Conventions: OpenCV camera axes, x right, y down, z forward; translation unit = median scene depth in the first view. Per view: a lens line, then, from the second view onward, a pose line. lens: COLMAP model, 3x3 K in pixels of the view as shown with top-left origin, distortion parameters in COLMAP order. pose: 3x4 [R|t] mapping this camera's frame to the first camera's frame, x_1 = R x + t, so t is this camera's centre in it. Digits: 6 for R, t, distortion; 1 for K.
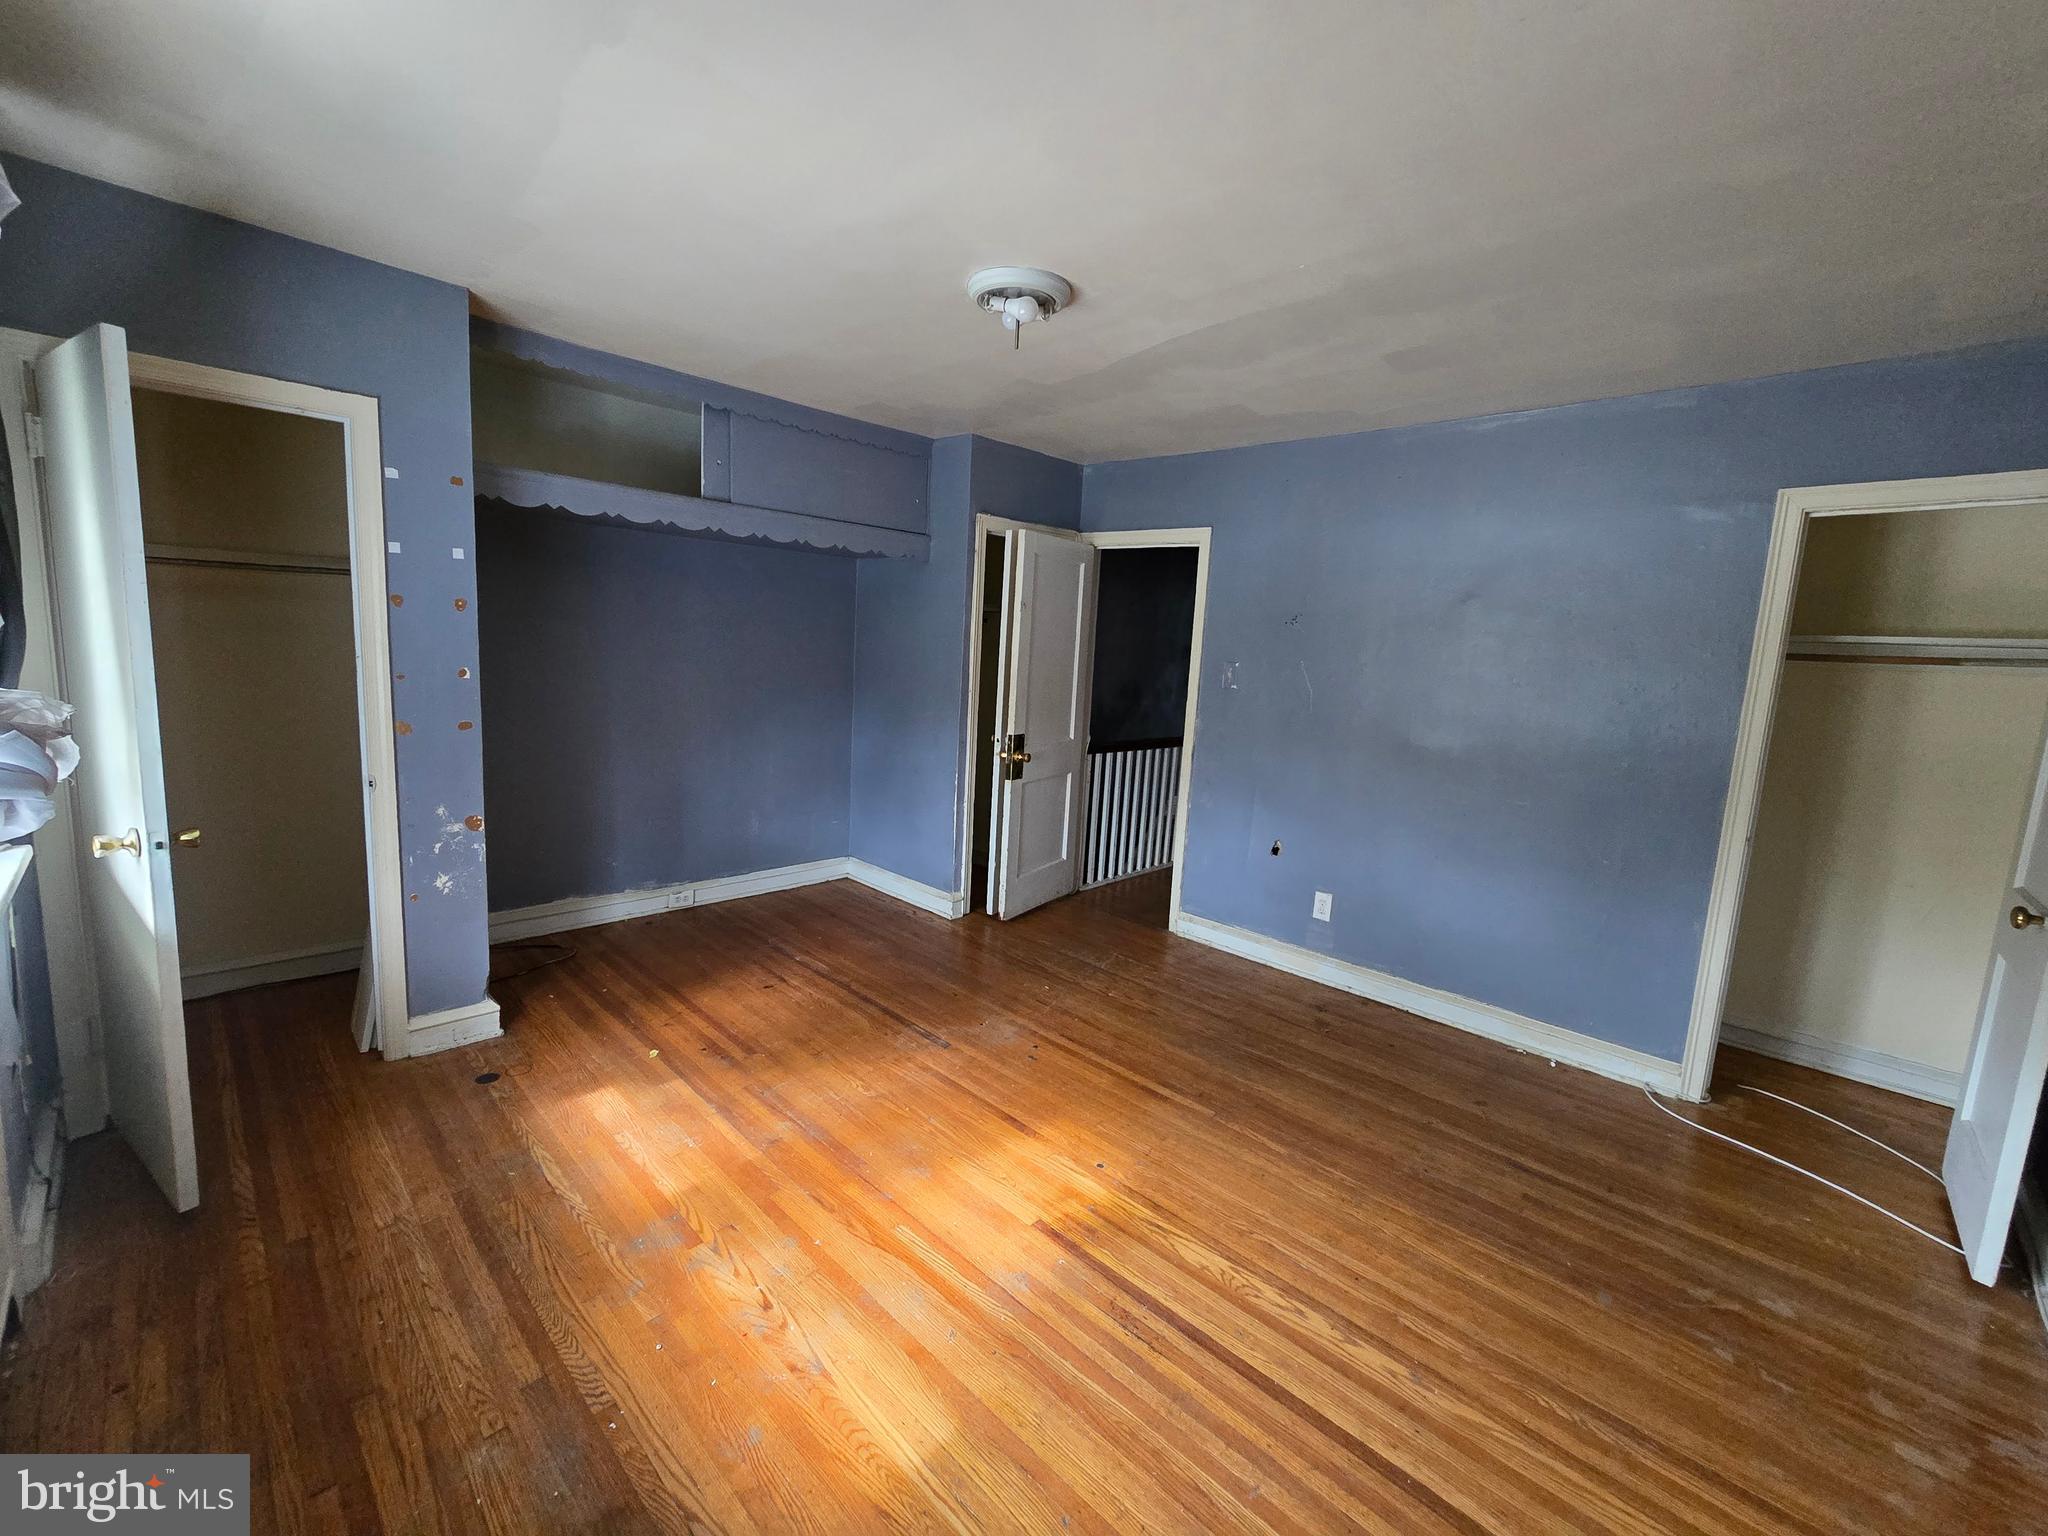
lens RADIAL K [[834.9, 0, 1011.3], [0, 834.9, 756.1], [0, 0, 1]] dist [-0.000165, -0.000337]
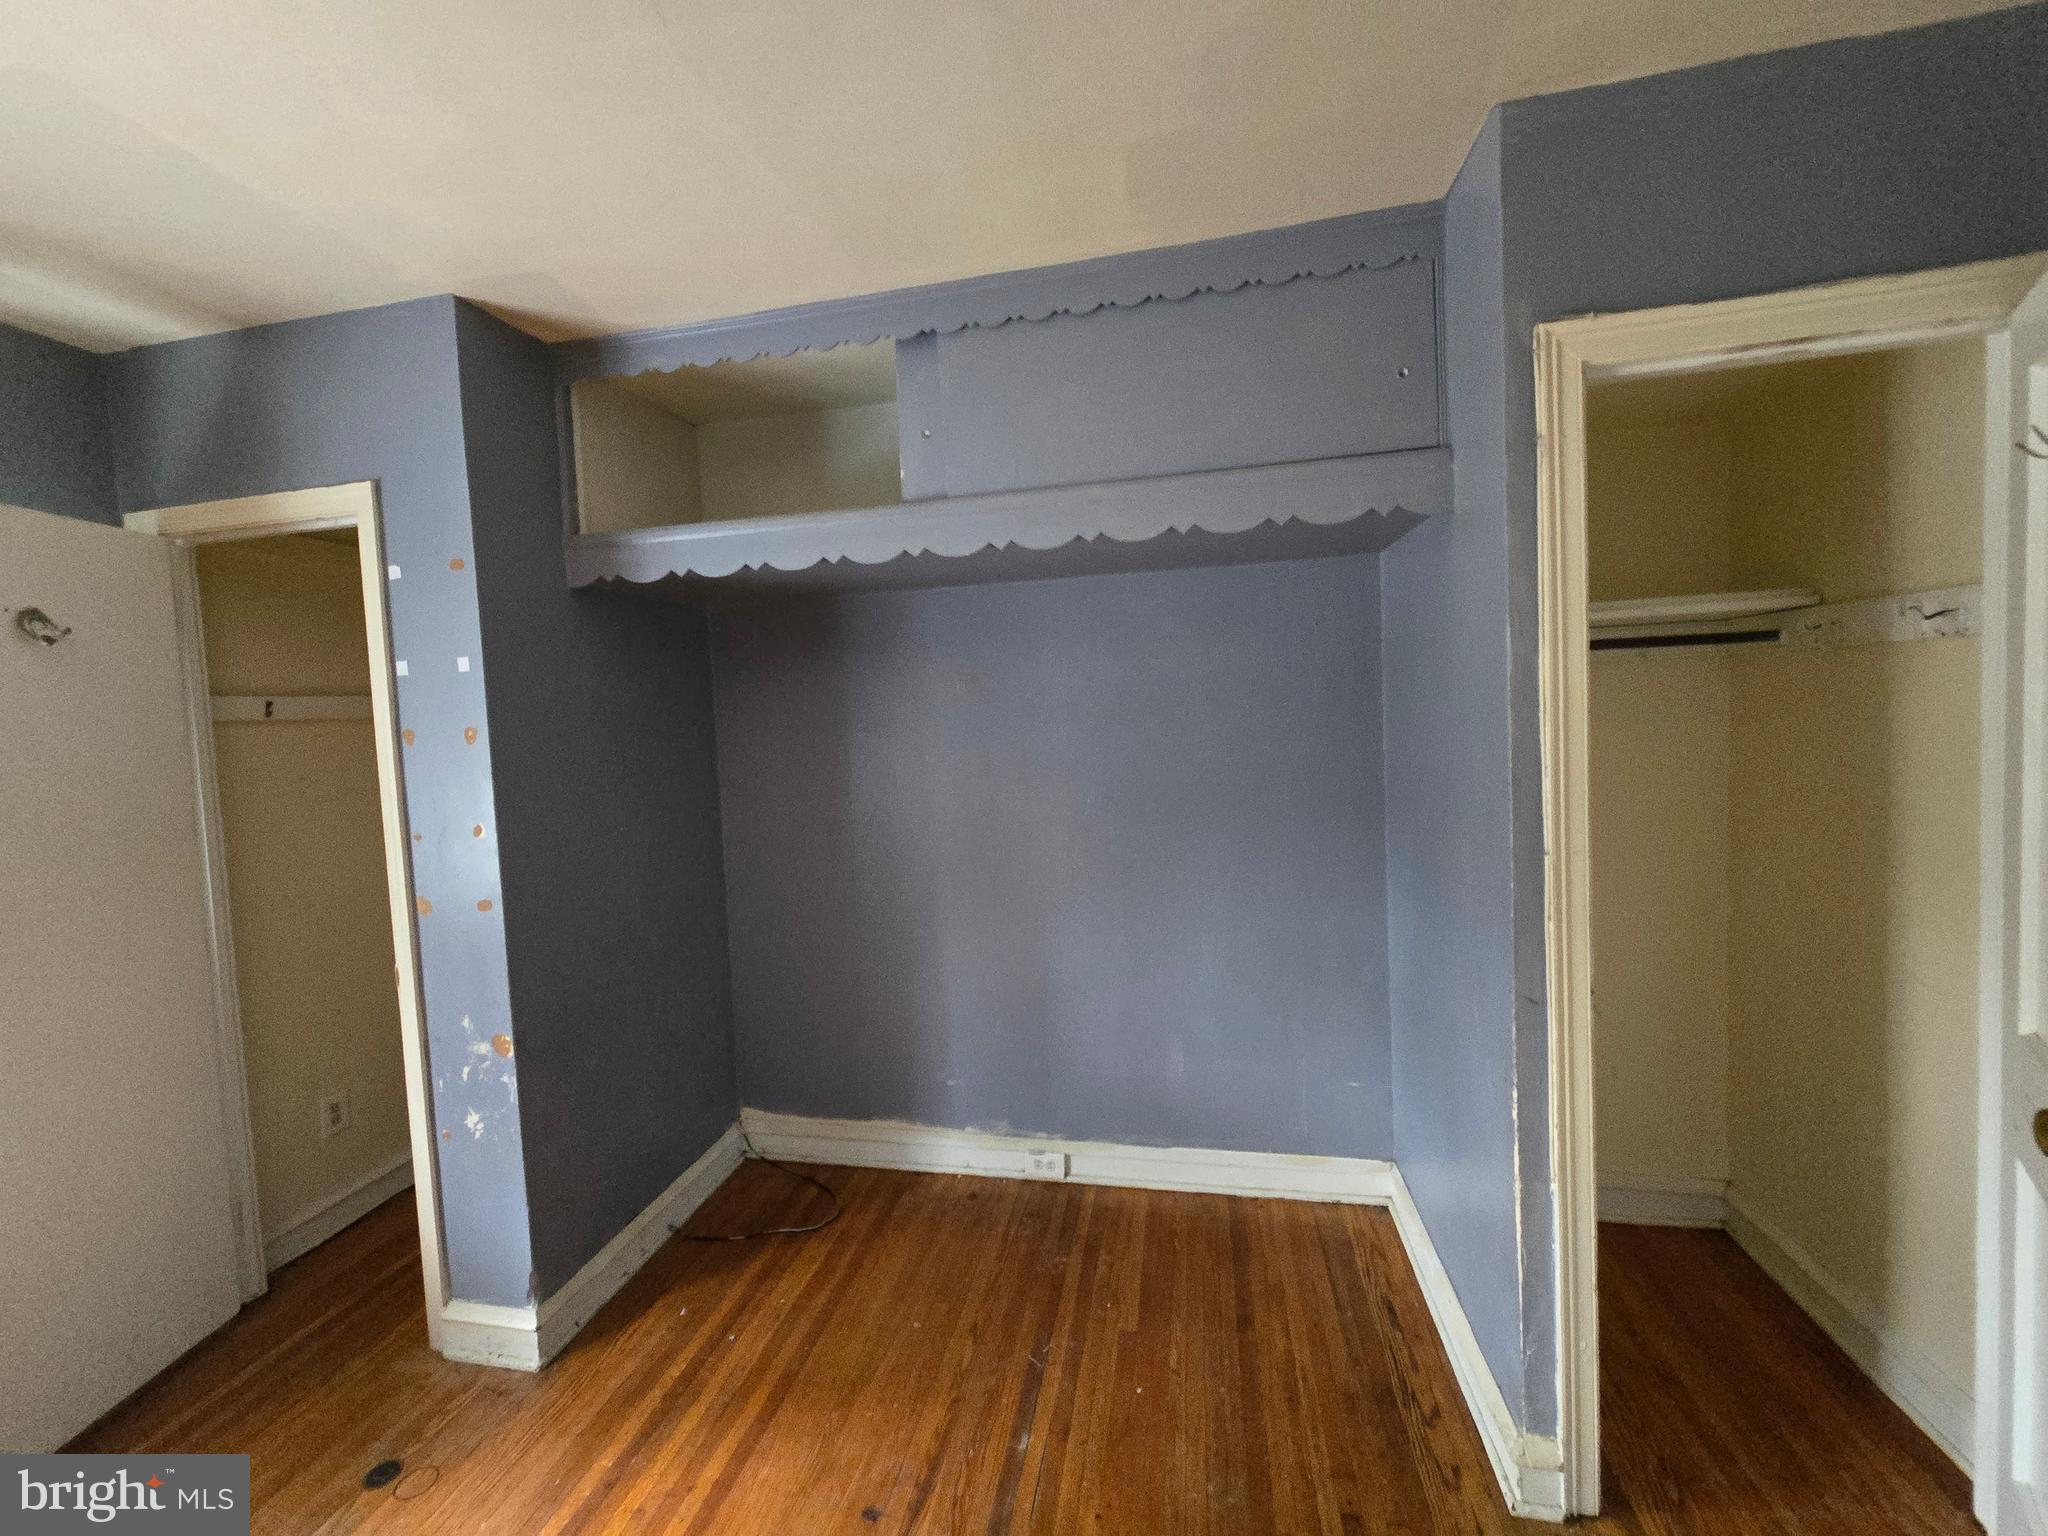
lens RADIAL K [[834.9, 0, 1011.3], [0, 834.9, 756.1], [0, 0, 1]] dist [-0.000165, -0.000337]
pose [[0.542355, -0.036068, -0.839375, 0.150746], [-0.039401, 0.996887, -0.068295, -0.109914], [0.839225, 0.070112, 0.539245, 0.827053]]
